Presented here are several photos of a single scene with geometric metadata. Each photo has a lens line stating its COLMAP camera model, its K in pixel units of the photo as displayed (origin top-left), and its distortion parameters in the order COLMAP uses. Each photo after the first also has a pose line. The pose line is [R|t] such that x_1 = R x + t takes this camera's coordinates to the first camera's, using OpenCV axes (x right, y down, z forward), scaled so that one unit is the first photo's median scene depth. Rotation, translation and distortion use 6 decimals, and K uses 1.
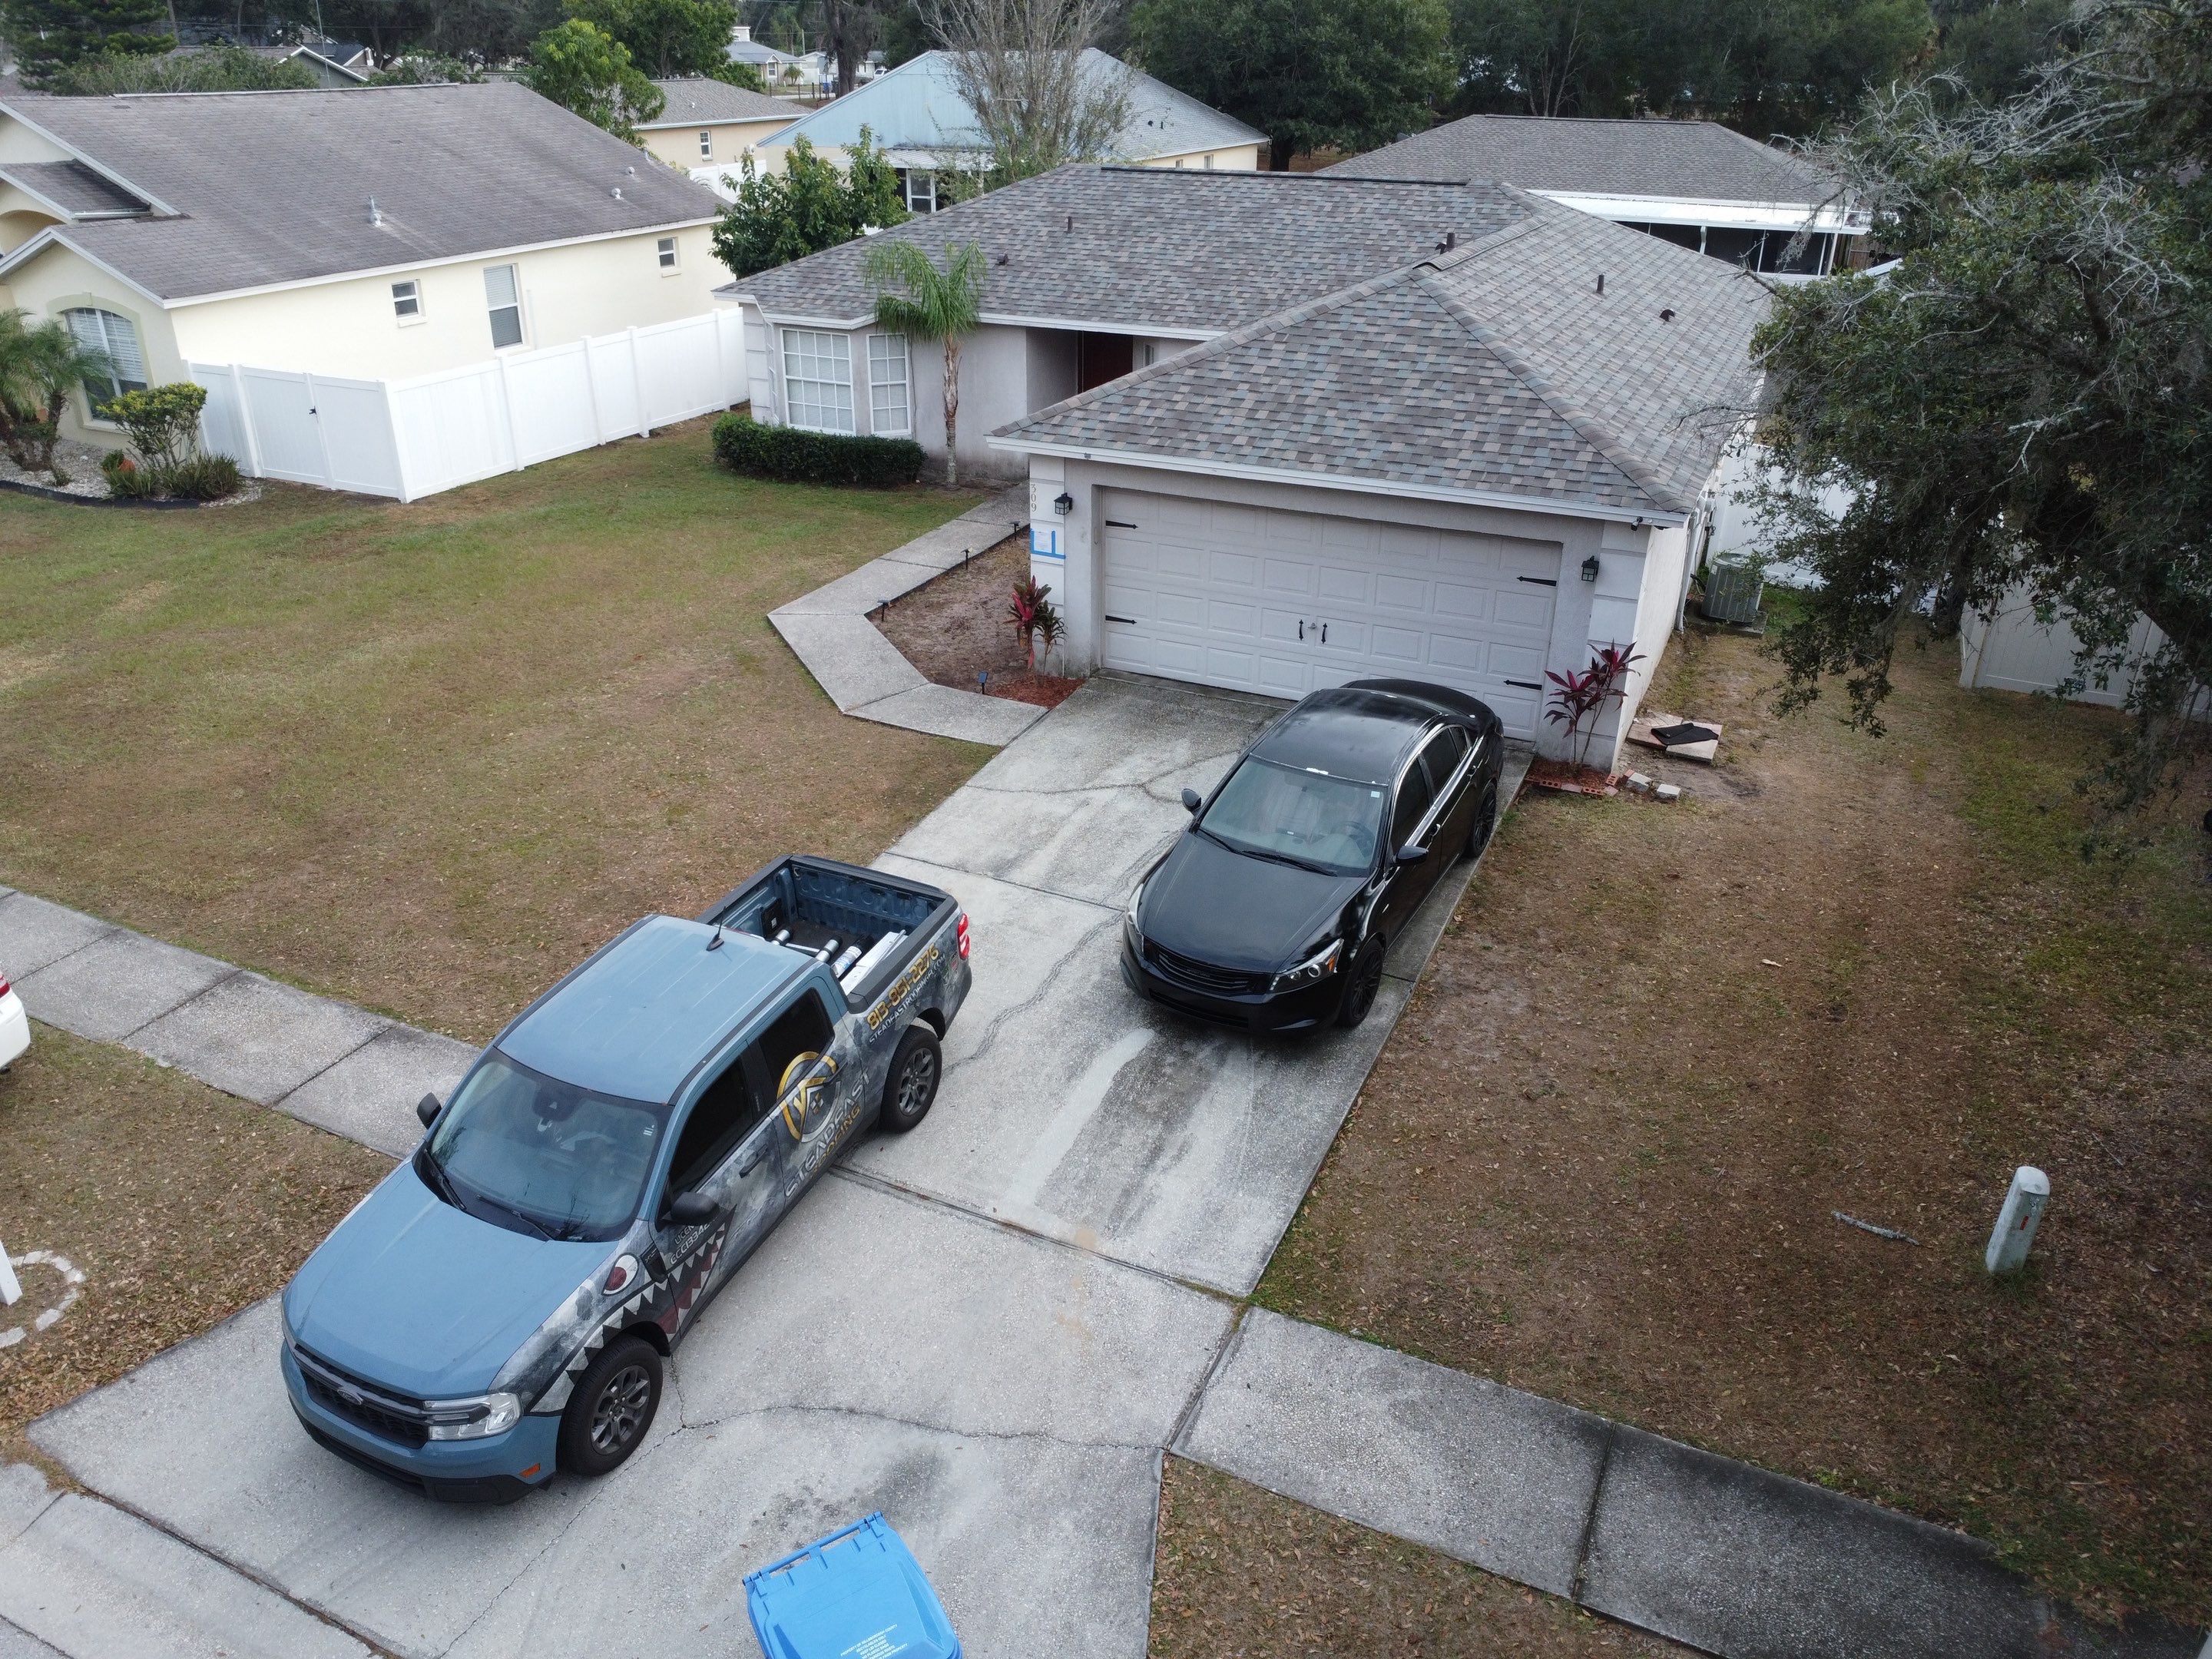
lens RADIAL K [[1601.8, 0, 1093.5], [0, 1601.8, 815.0], [0, 0, 1]] dist [-0.018465, -0.021031]
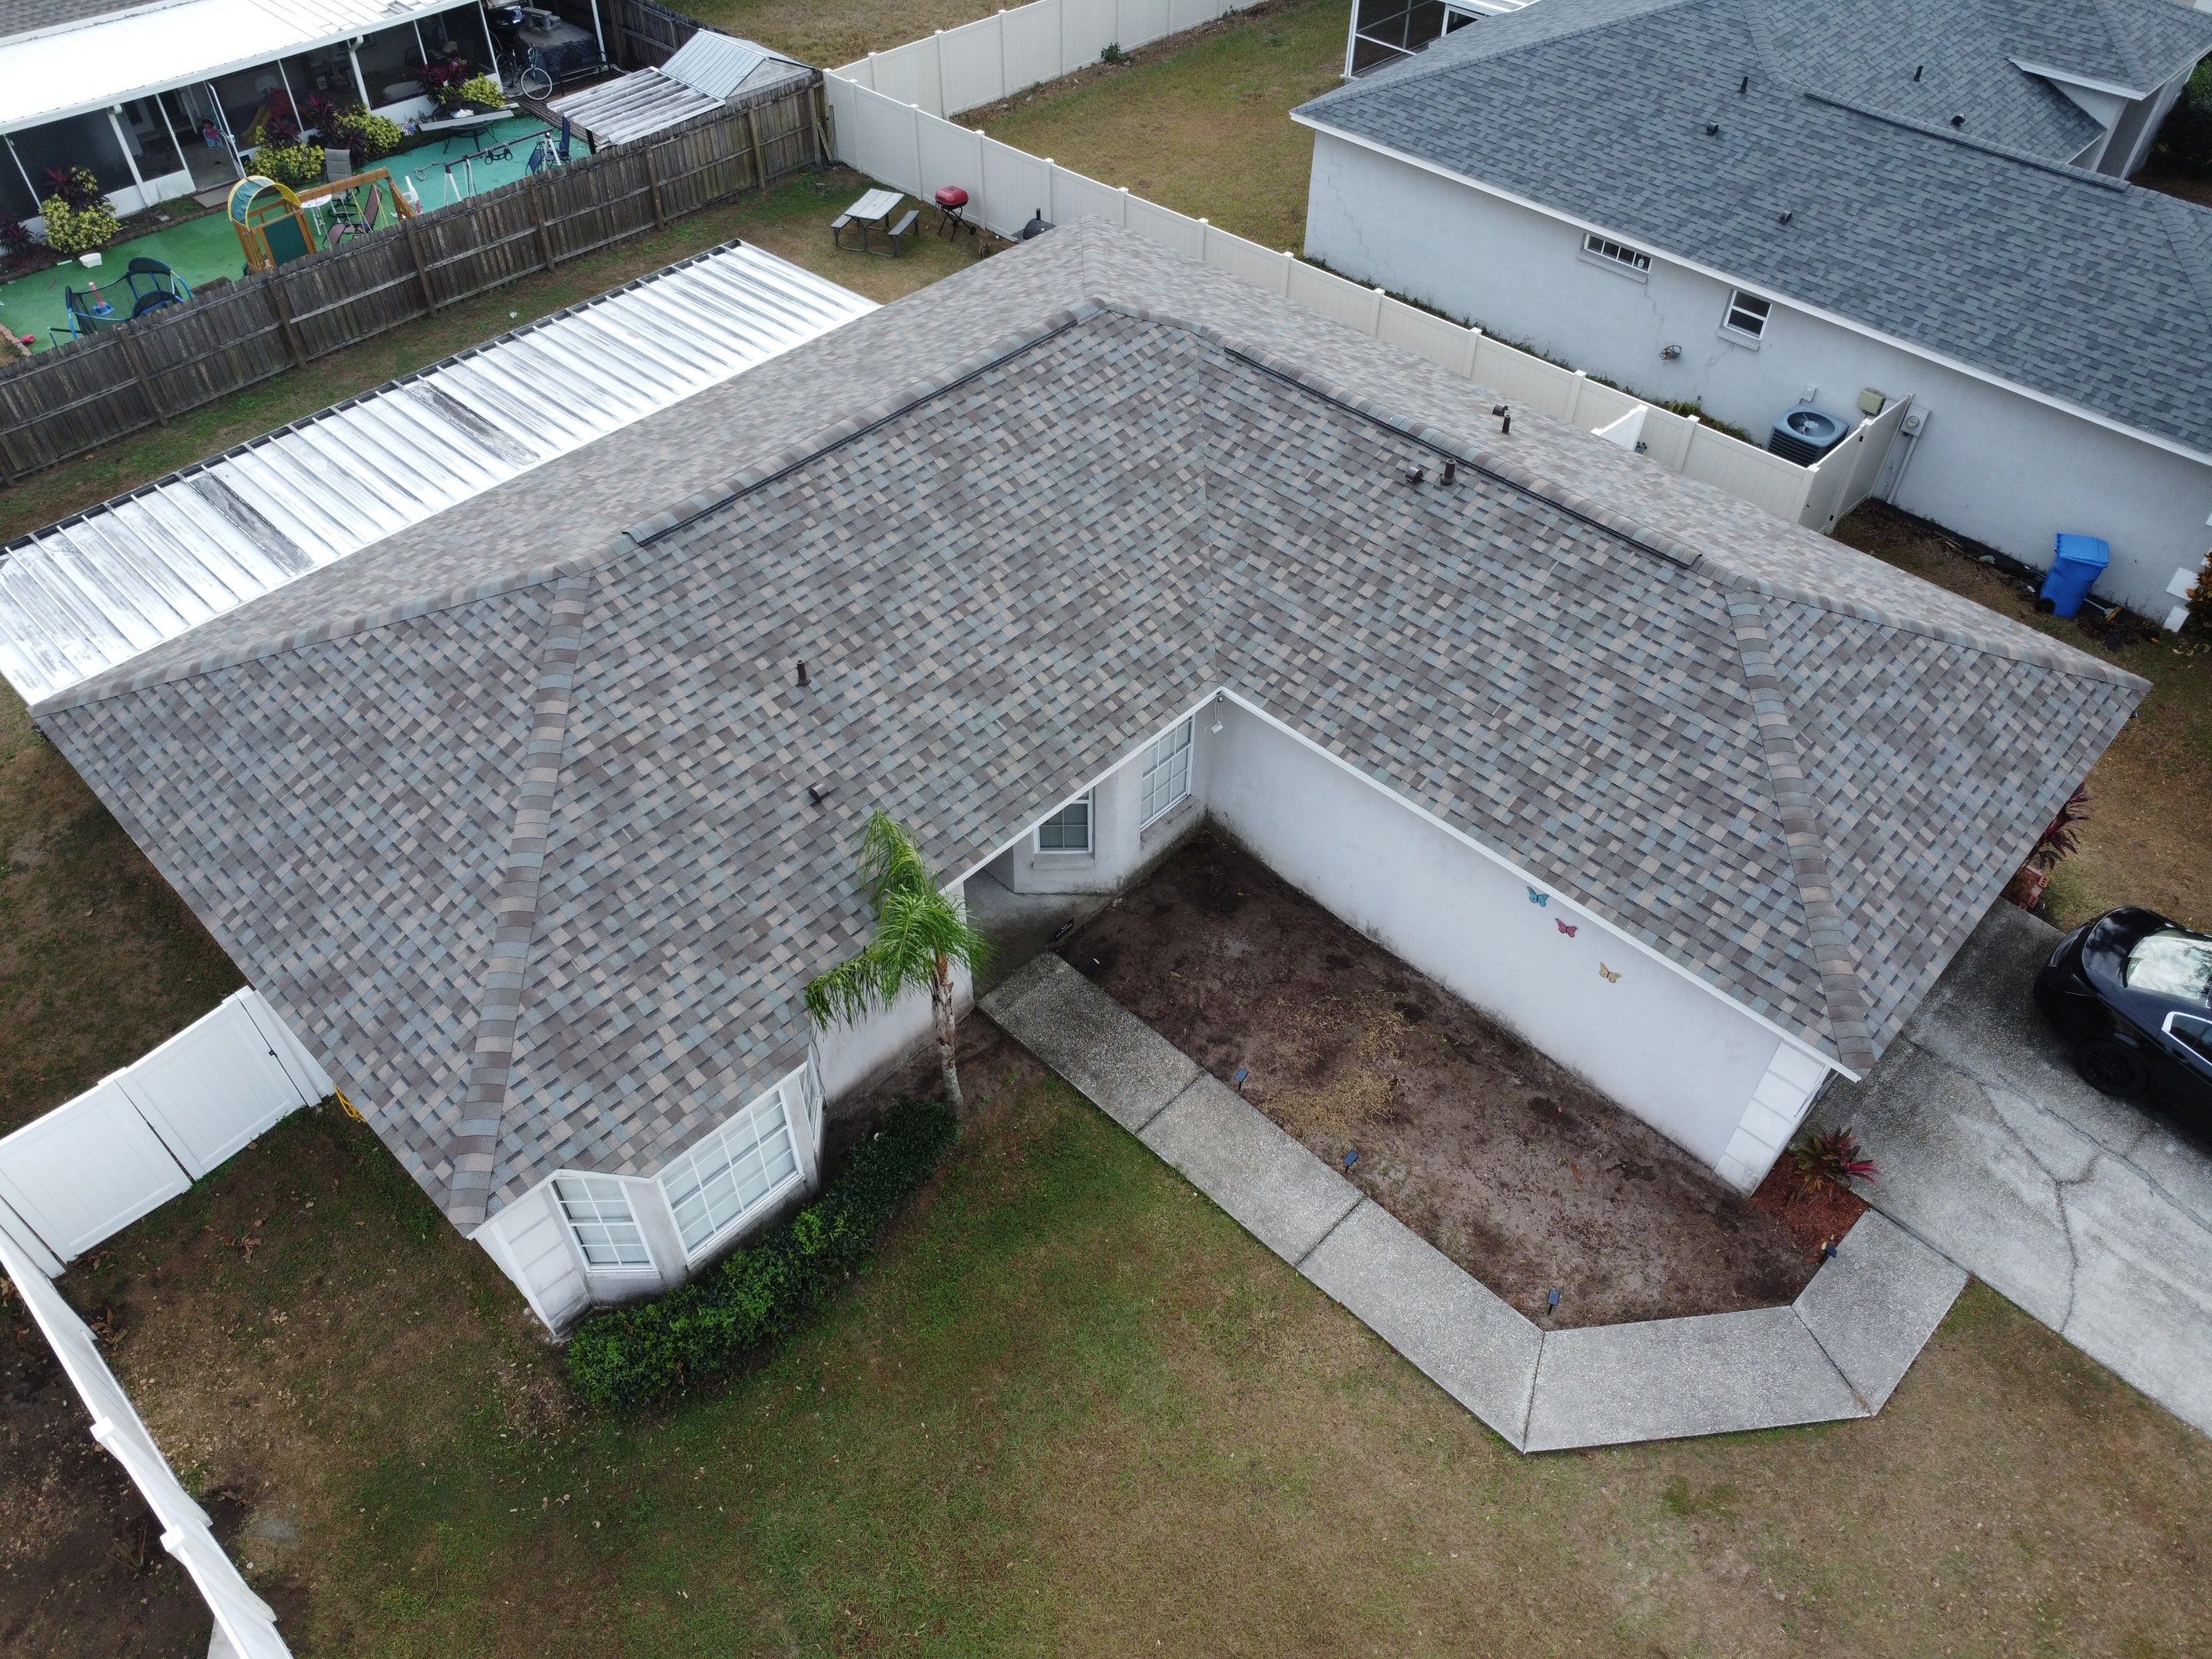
lens RADIAL K [[1601.8, 0, 1094.7], [0, 1601.8, 822.5], [0, 0, 1]] dist [-0.018465, -0.021031]
pose [[0.319418, -0.681264, 0.658674, -0.625325], [0.413247, 0.725654, 0.550140, -0.920536], [-0.852760, 0.096471, 0.513317, 0.891750]]
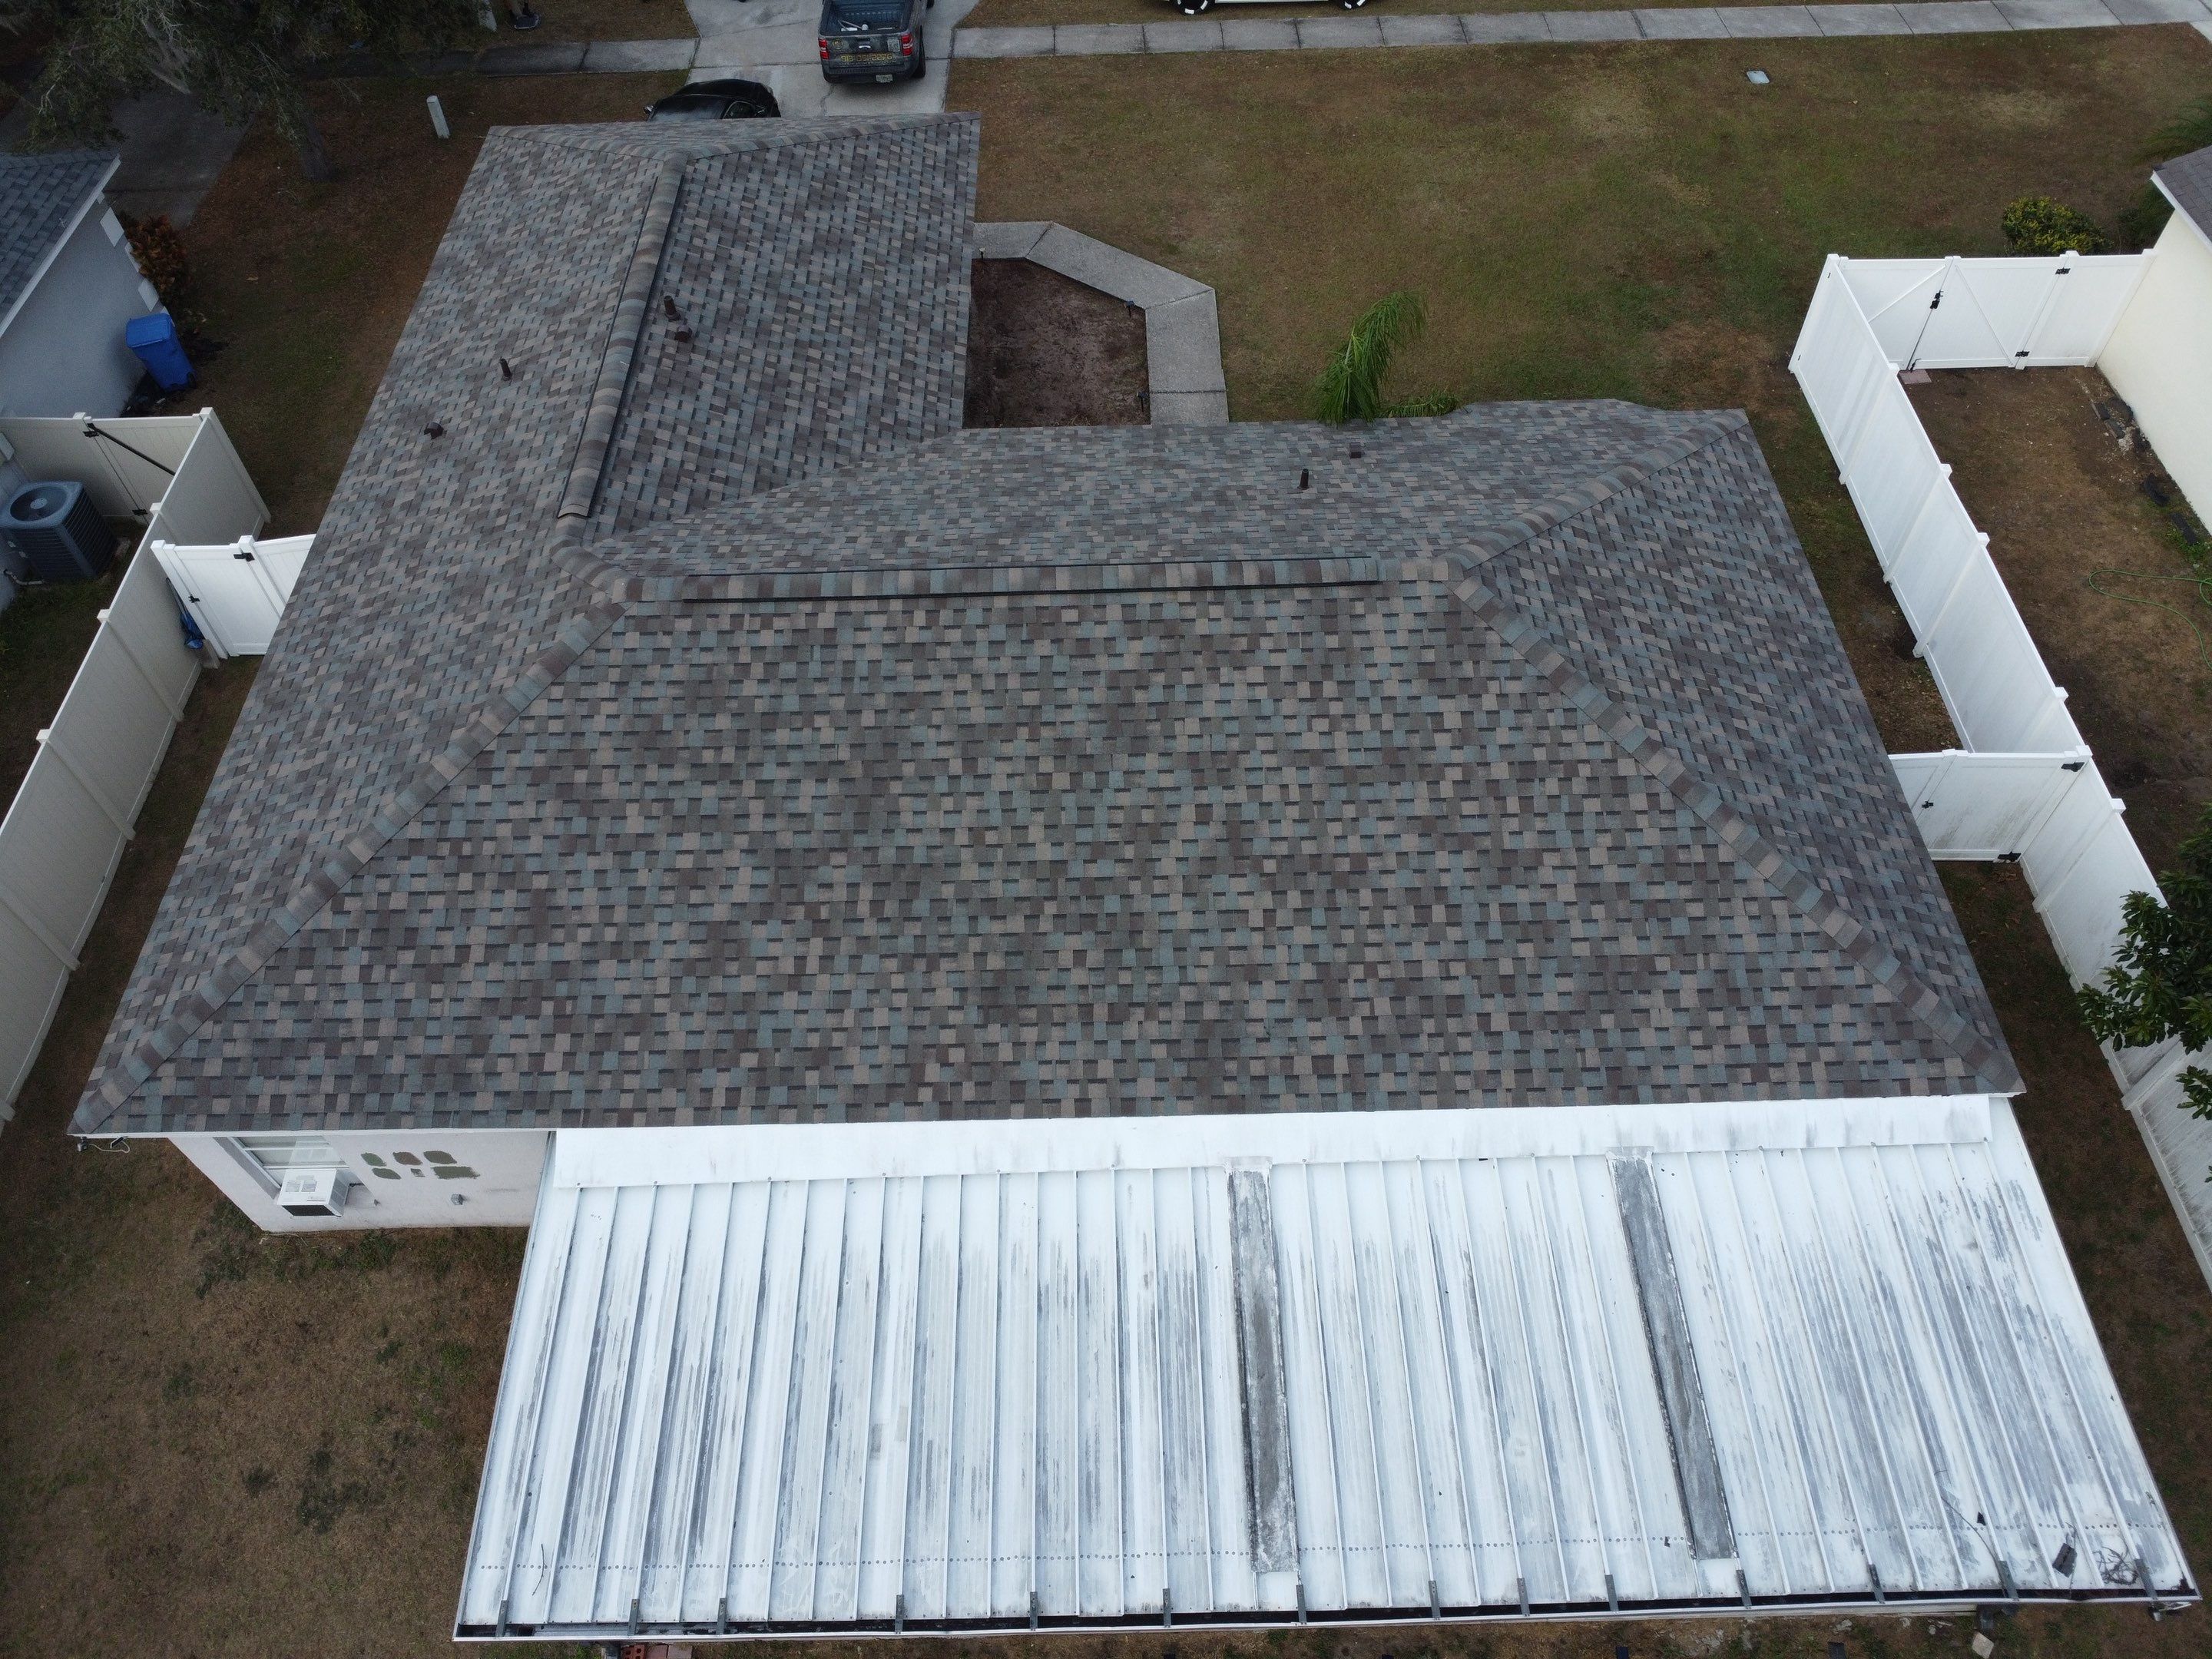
lens RADIAL K [[1601.8, 0, 1095.9], [0, 1601.8, 819.3], [0, 0, 1]] dist [-0.018465, -0.021031]
pose [[-0.897257, 0.354440, -0.263251, 0.410933], [-0.181314, 0.247844, 0.951682, -1.383232], [0.402560, 0.901635, -0.158115, 1.773729]]
